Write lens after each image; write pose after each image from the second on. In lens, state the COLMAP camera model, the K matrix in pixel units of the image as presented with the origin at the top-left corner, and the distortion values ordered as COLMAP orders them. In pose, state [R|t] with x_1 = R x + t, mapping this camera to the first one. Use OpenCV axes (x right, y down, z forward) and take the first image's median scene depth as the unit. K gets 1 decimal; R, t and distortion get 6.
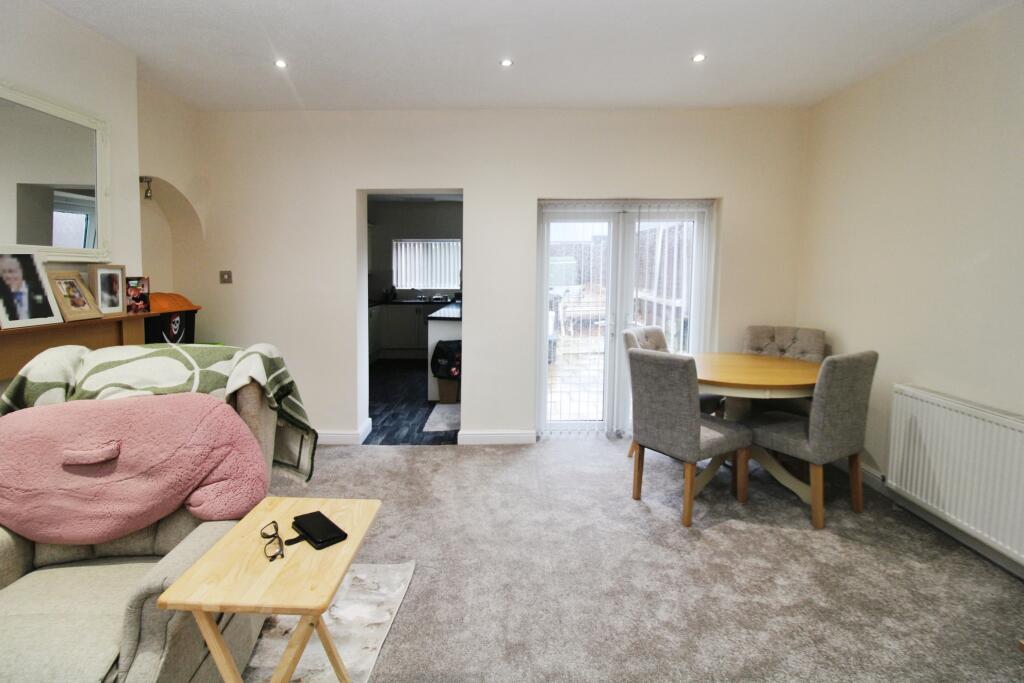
lens RADIAL K [[468.7, 0, 494.3], [0, 468.7, 341.8], [0, 0, 1]] dist [-0.000134, -0.009260]
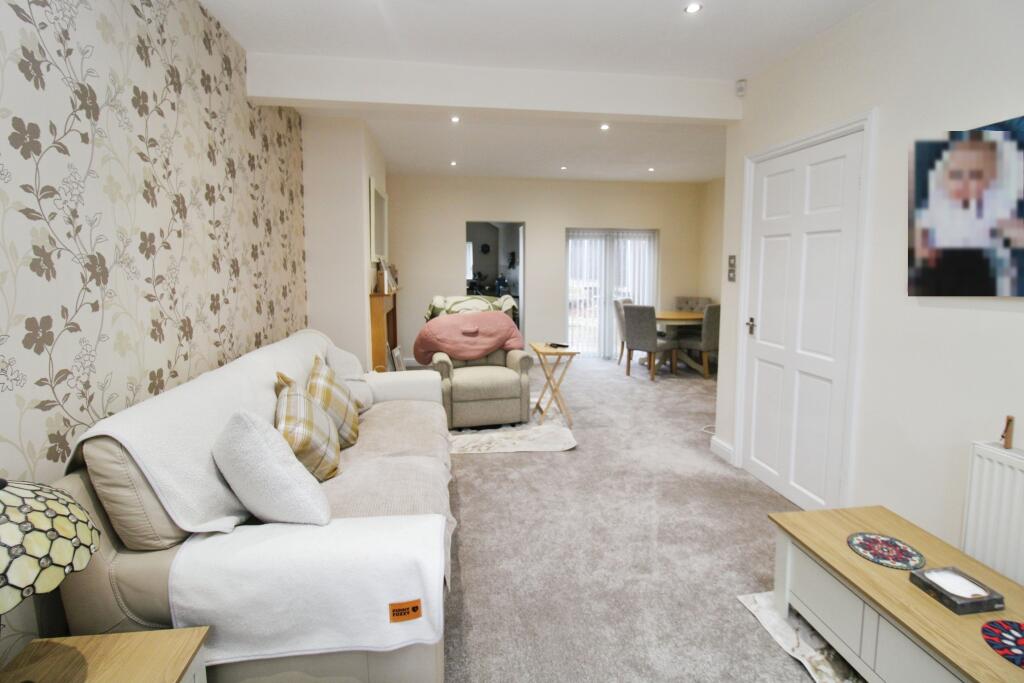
lens RADIAL K [[466.8, 0, 511.9], [0, 466.8, 325.7], [0, 0, 1]] dist [-0.003656, -0.009425]
pose [[0.986871, -0.011612, 0.161093, -0.596280], [0.014425, 0.999763, -0.016304, 0.147481], [-0.160865, 0.018413, 0.986805, -1.081860]]
